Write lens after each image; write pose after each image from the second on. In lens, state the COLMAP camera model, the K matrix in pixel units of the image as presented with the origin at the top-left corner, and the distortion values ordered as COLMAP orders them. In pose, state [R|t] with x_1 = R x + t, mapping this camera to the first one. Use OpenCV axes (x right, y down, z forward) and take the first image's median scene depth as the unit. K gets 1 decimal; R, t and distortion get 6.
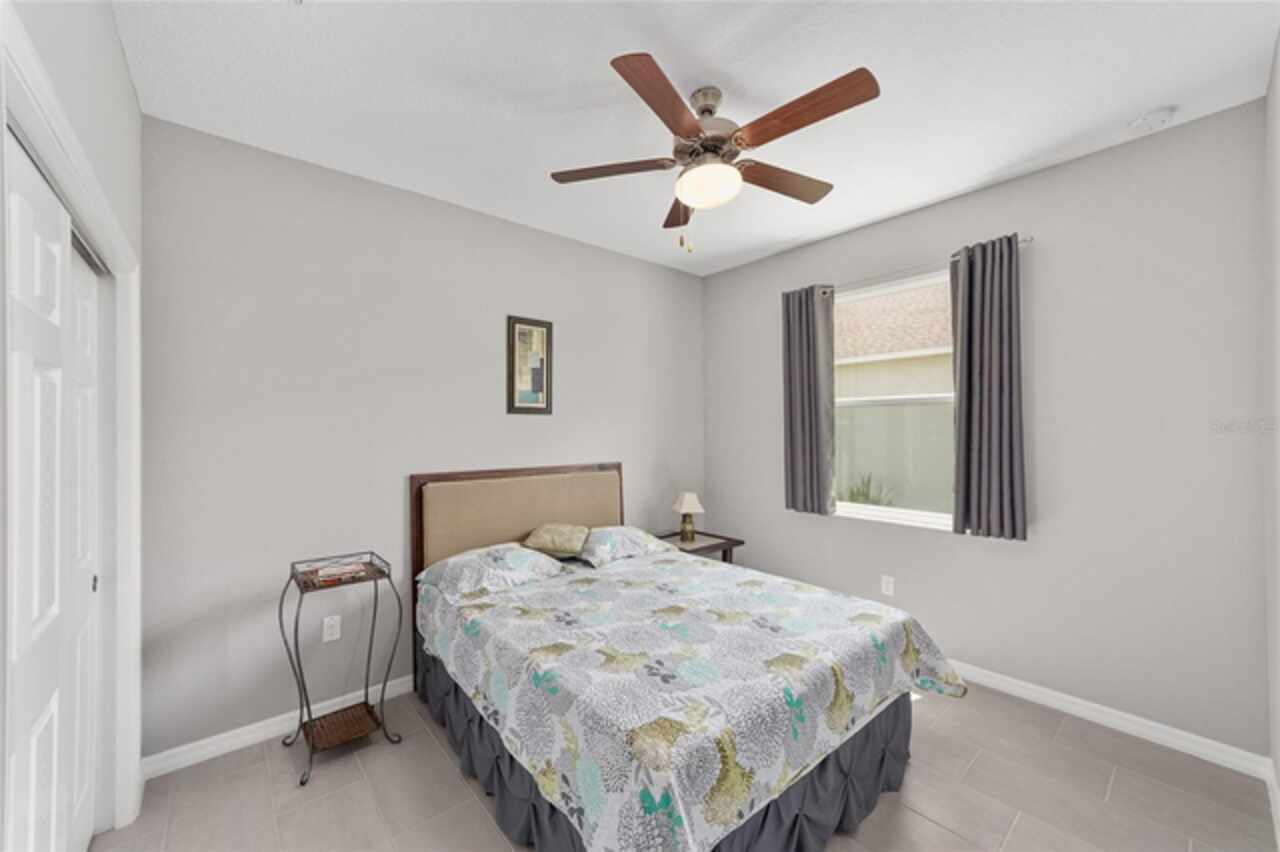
lens RADIAL K [[492.7, 0, 633.7], [0, 492.7, 430.5], [0, 0, 1]] dist [-0.024585, 0.011586]
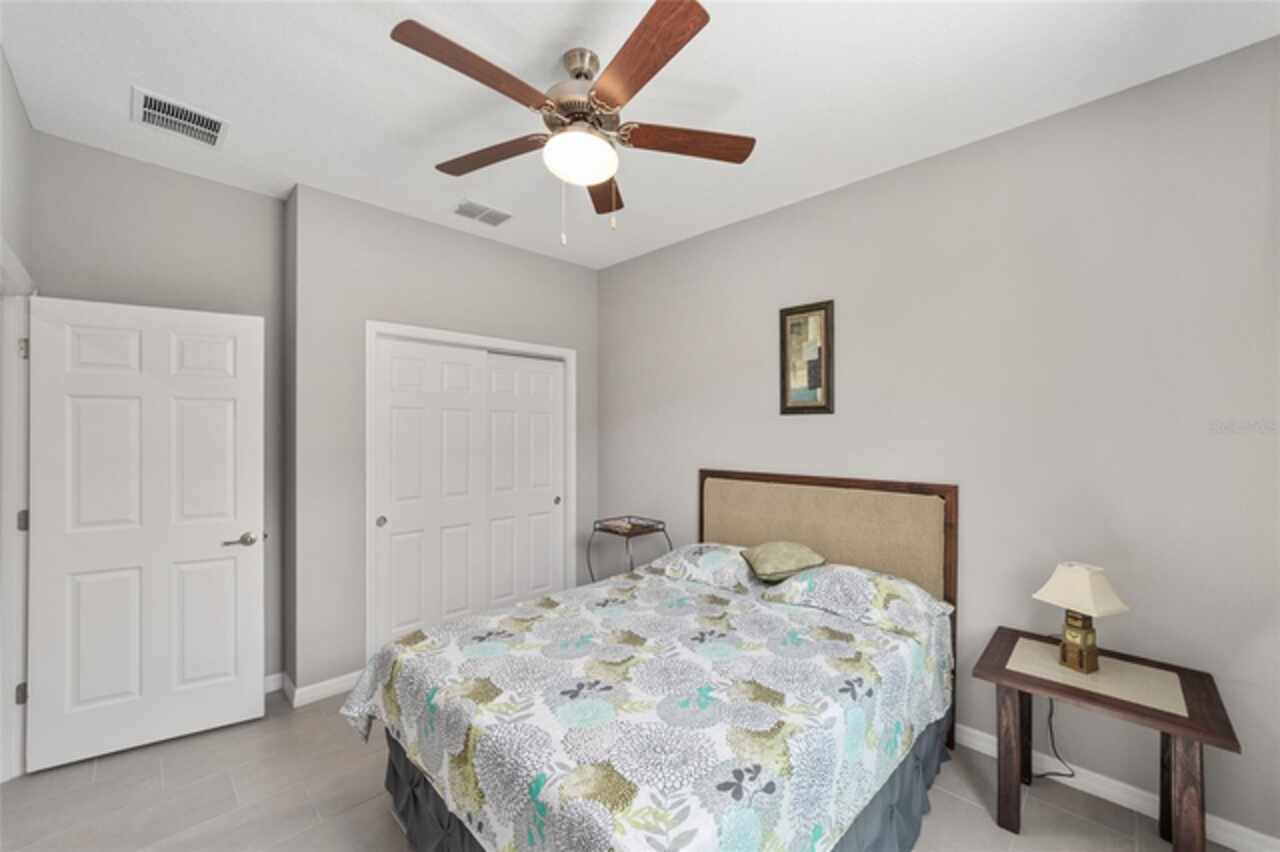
lens RADIAL K [[493.4, 0, 672.1], [0, 493.4, 425.7], [0, 0, 1]] dist [0.000672, 0.000018]
pose [[0.132430, -0.040033, -0.990384, 0.654712], [-0.036358, 0.998315, -0.045215, 0.037624], [0.990525, 0.041996, 0.130752, 0.690579]]
